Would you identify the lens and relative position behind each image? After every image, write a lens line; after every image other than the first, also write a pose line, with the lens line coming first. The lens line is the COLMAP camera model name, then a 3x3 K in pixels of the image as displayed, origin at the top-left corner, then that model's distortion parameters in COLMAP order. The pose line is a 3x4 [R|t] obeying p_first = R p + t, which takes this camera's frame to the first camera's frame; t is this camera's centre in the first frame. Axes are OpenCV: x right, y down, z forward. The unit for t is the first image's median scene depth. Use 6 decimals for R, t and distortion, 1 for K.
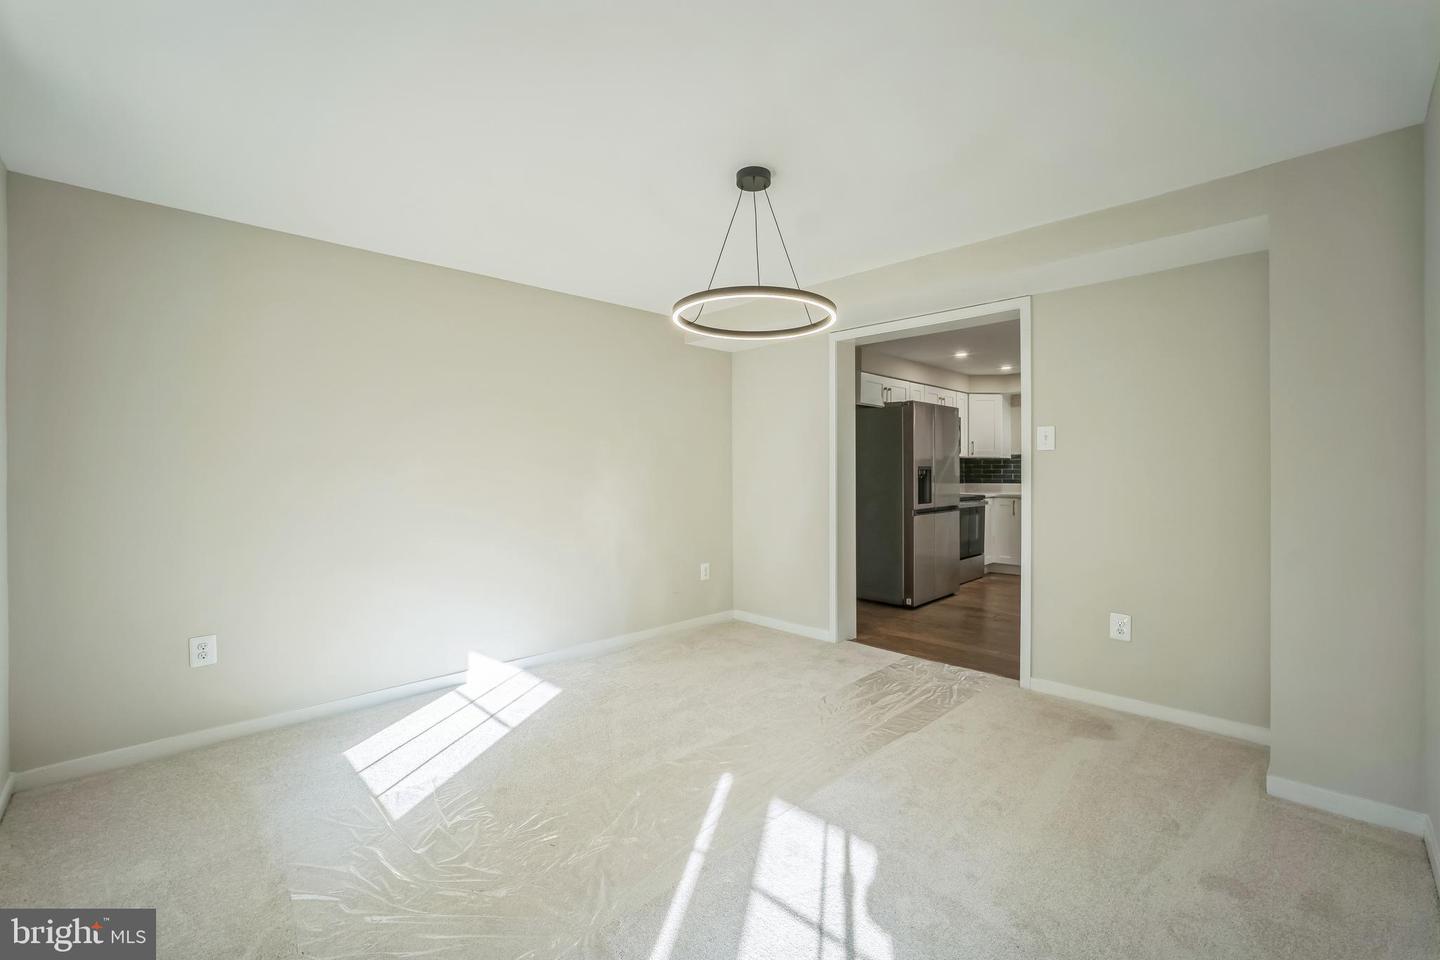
lens RADIAL K [[611.2, 0, 723.2], [0, 611.2, 473.2], [0, 0, 1]] dist [-0.035883, 0.012058]
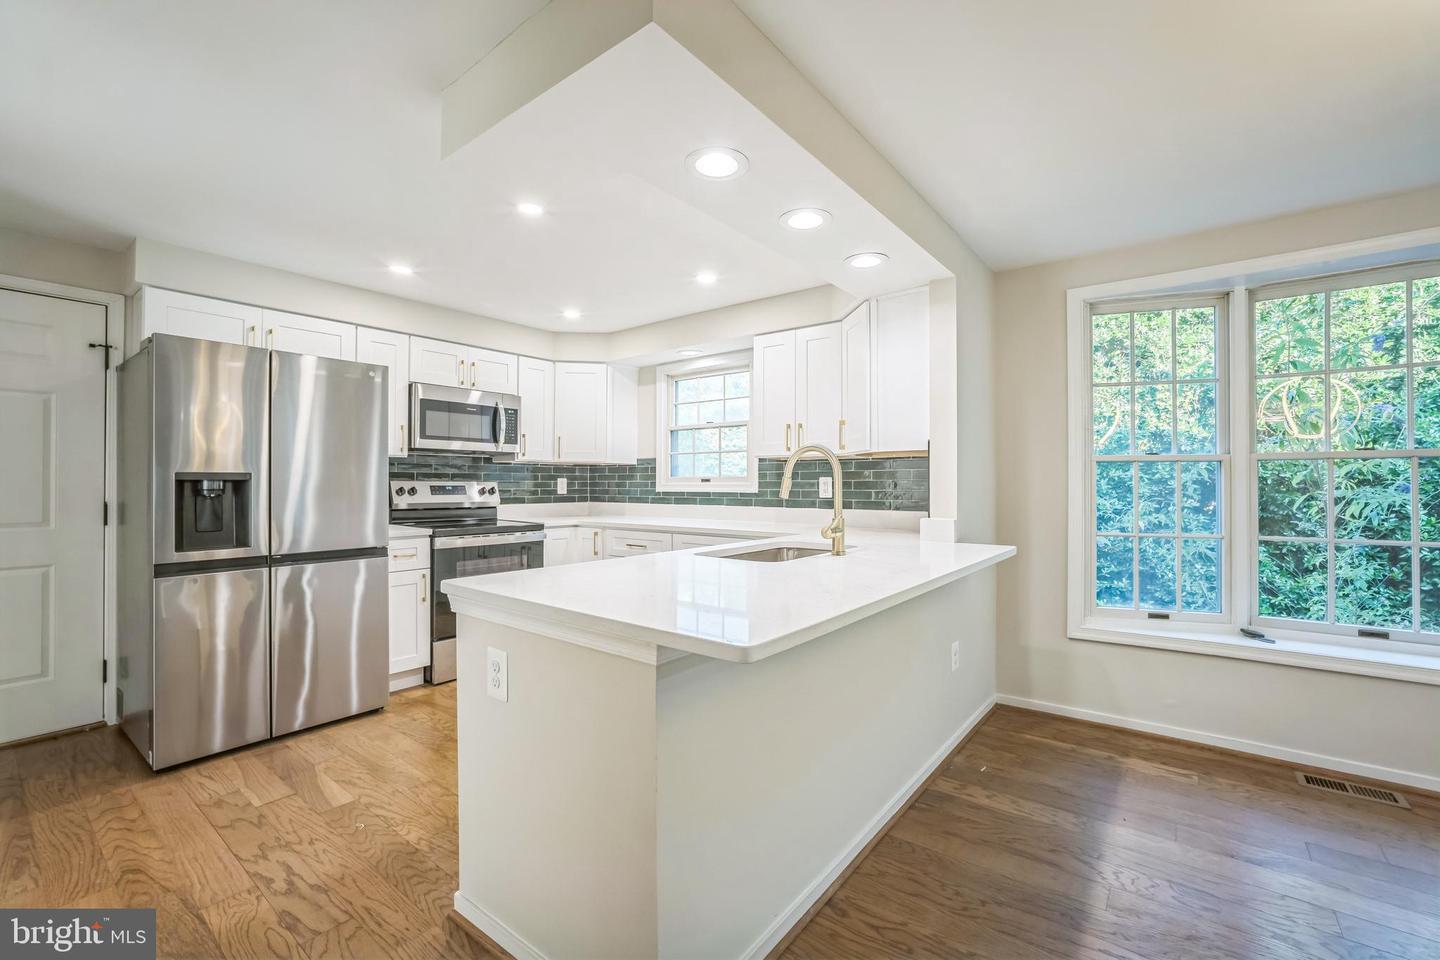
lens RADIAL K [[611.2, 0, 723.2], [0, 611.2, 473.2], [0, 0, 1]] dist [-0.035883, 0.012058]
pose [[0.990630, 0.006189, 0.136429, 0.473607], [-0.003247, 0.999758, -0.021774, -0.000925], [-0.136531, 0.021127, 0.990410, 0.332908]]
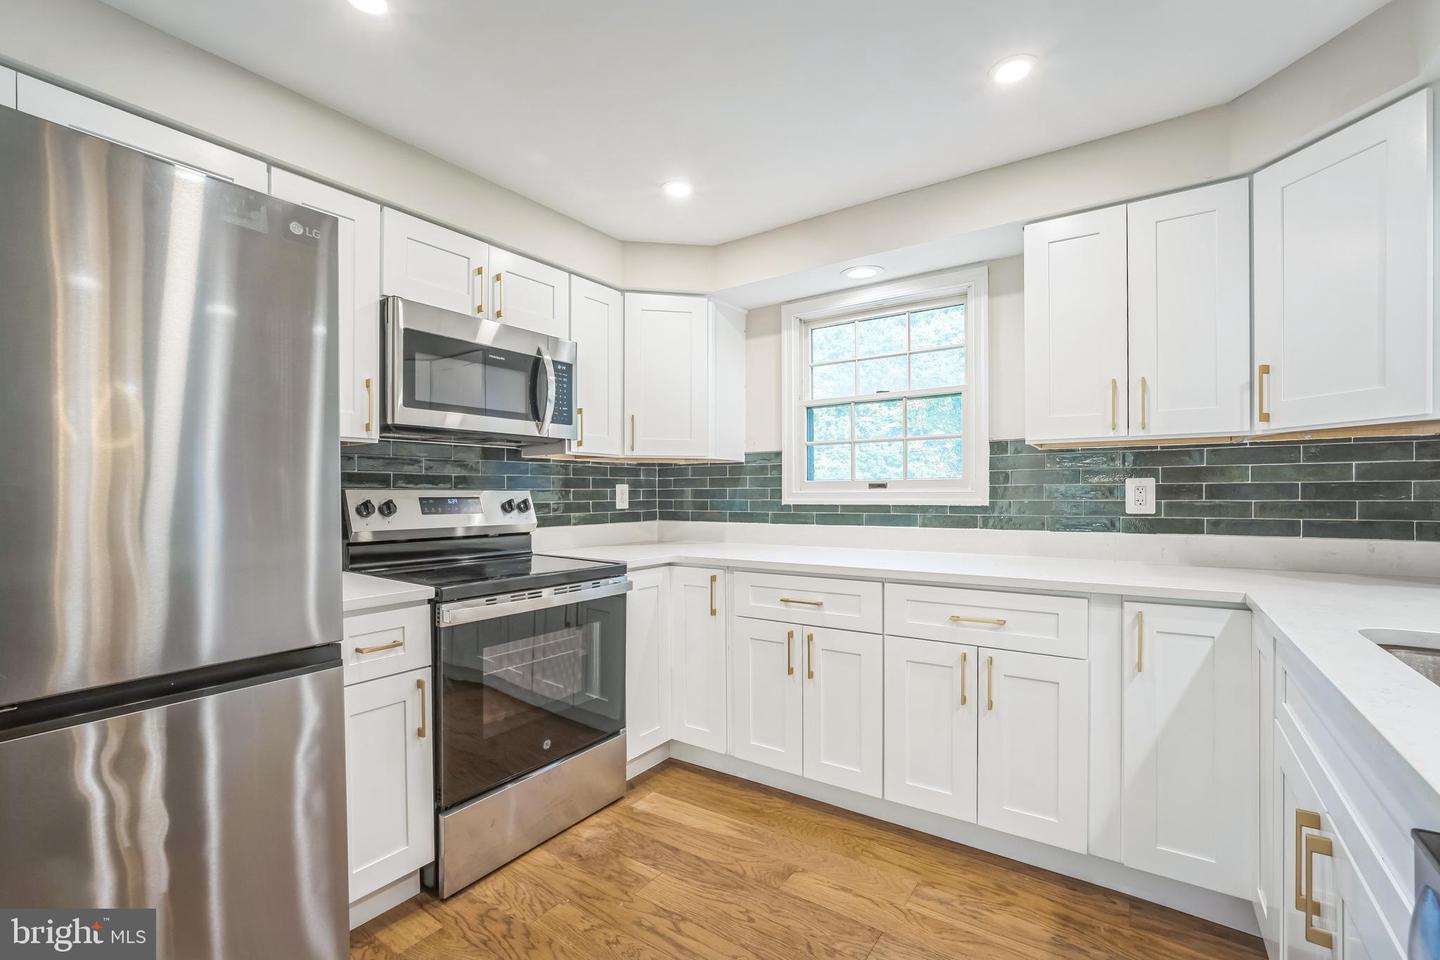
lens RADIAL K [[613.2, 0, 725.0], [0, 613.2, 487.8], [0, 0, 1]] dist [-0.036167, 0.011899]
pose [[0.980559, -0.000700, 0.196224, 0.375597], [0.003049, 0.999927, -0.011668, -0.001580], [-0.196202, 0.012040, 0.980490, 0.586199]]
